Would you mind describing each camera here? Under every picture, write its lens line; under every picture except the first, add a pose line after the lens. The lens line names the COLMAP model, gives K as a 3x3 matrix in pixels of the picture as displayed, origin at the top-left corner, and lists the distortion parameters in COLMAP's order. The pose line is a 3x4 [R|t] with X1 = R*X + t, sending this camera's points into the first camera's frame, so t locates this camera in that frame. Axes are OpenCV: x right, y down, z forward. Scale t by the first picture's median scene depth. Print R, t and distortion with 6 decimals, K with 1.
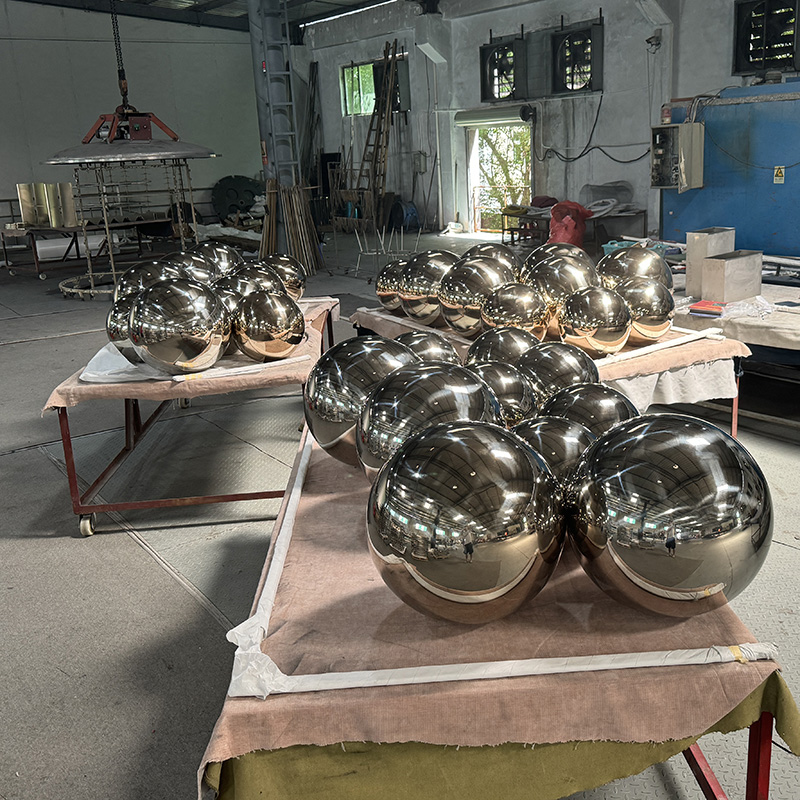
lens RADIAL K [[883.1, 0, 400.0], [0, 883.1, 400.0], [0, 0, 1]] dist [0.091221, -0.367461]
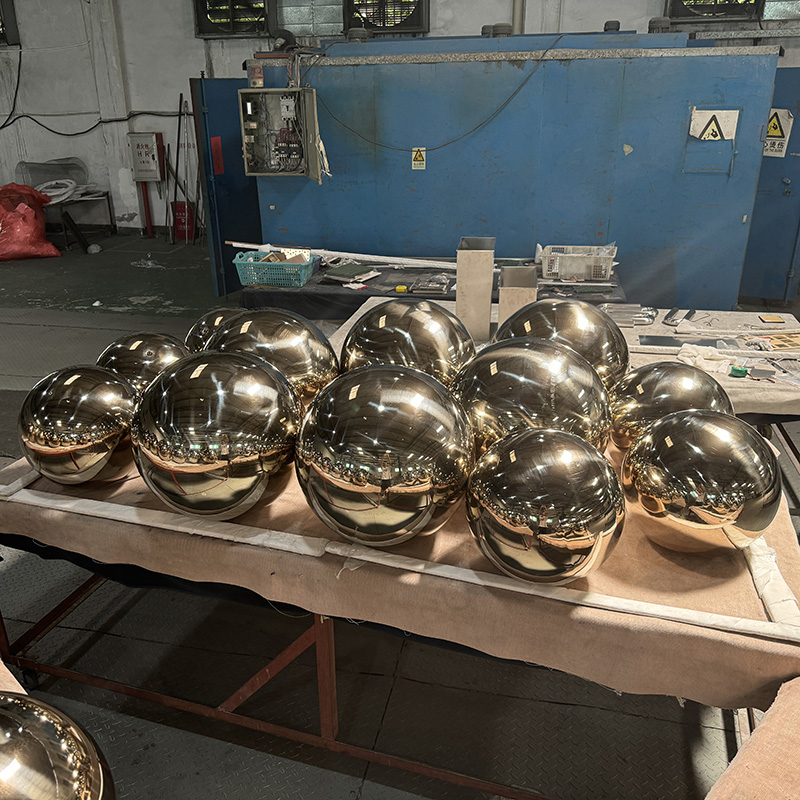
lens RADIAL K [[765.1, 0, 400.0], [0, 765.1, 400.0], [0, 0, 1]] dist [0.002053, -0.031789]
pose [[0.716862, -0.202784, 0.667073, -0.071873], [0.154130, 0.979189, 0.132031, -0.089012], [-0.679965, 0.008168, 0.733199, 0.332134]]
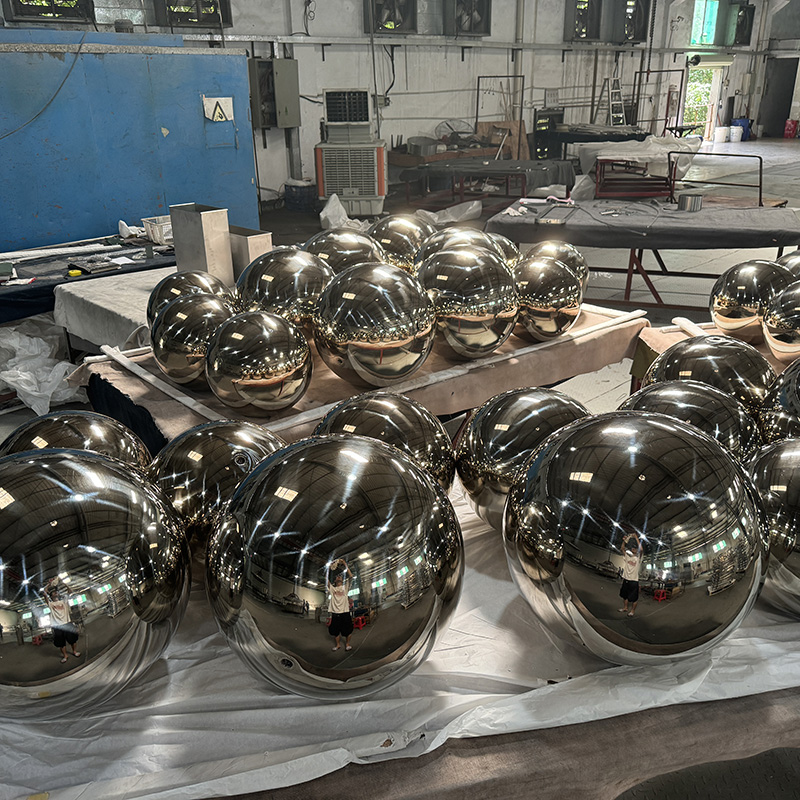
lens RADIAL K [[765.1, 0, 400.0], [0, 765.1, 400.0], [0, 0, 1]] dist [0.002053, -0.031789]
pose [[-0.215290, -0.306266, 0.927282, -0.224250], [0.283930, 0.888896, 0.359509, -0.129509], [-0.934363, 0.340682, -0.104412, 0.524413]]
